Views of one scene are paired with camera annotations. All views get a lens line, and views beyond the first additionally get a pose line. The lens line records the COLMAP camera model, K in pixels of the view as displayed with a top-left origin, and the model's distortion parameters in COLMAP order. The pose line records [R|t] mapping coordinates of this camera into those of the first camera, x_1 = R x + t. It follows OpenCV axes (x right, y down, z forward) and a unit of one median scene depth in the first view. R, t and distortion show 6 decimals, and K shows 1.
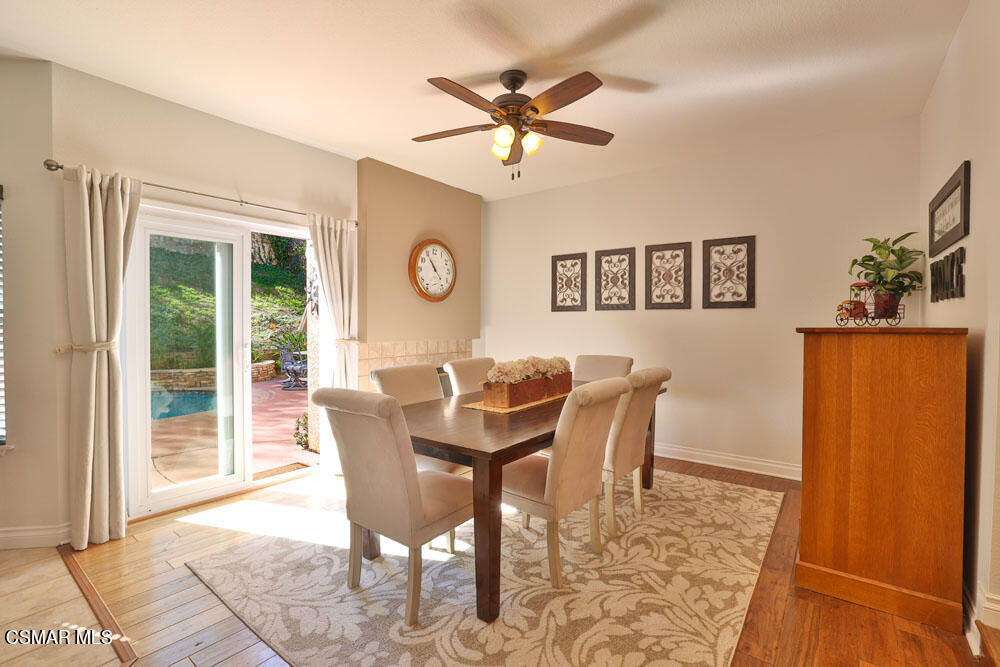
lens RADIAL K [[453.7, 0, 494.9], [0, 453.7, 329.8], [0, 0, 1]] dist [-0.042383, 0.014208]
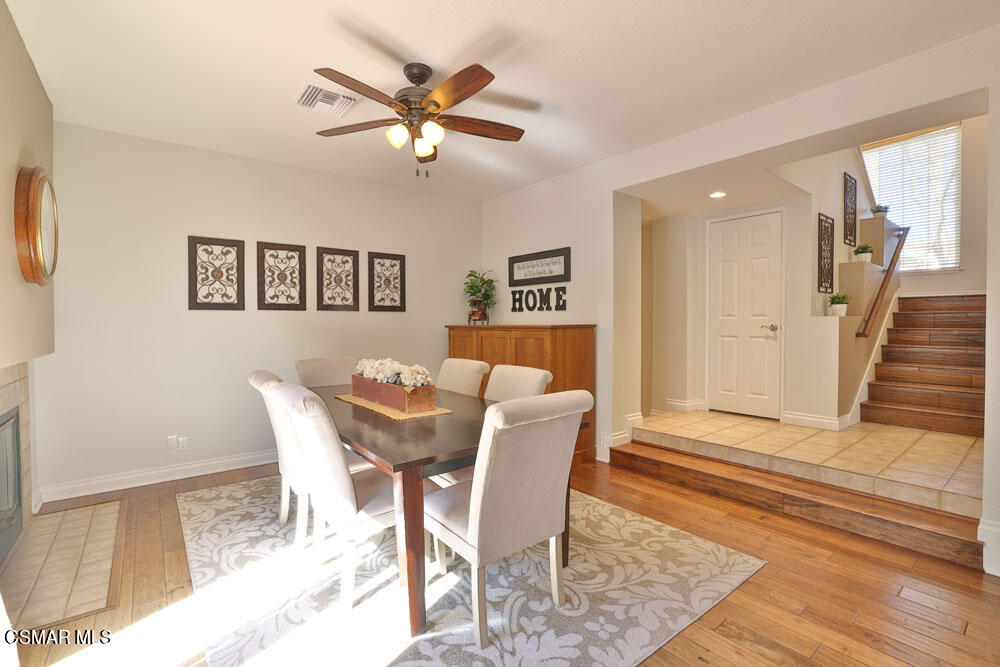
lens RADIAL K [[453.7, 0, 498.3], [0, 453.7, 328.2], [0, 0, 1]] dist [-0.042383, 0.014208]
pose [[0.239244, -0.011480, 0.970892, -0.597487], [0.023108, 0.999714, 0.006126, -0.003211], [-0.970684, 0.020969, 0.239441, 0.419278]]
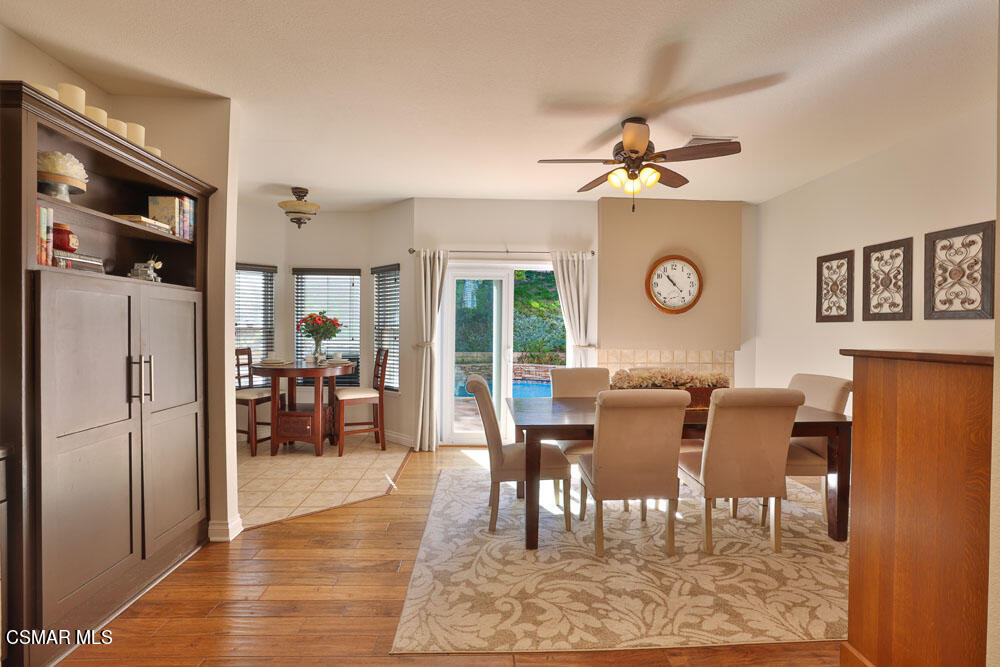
lens RADIAL K [[453.7, 0, 497.6], [0, 453.7, 330.4], [0, 0, 1]] dist [-0.042383, 0.014208]
pose [[0.646029, 0.009385, -0.763255, 0.482879], [-0.019289, 0.999806, -0.004033, -0.012642], [0.763069, 0.017328, 0.646085, -0.000701]]
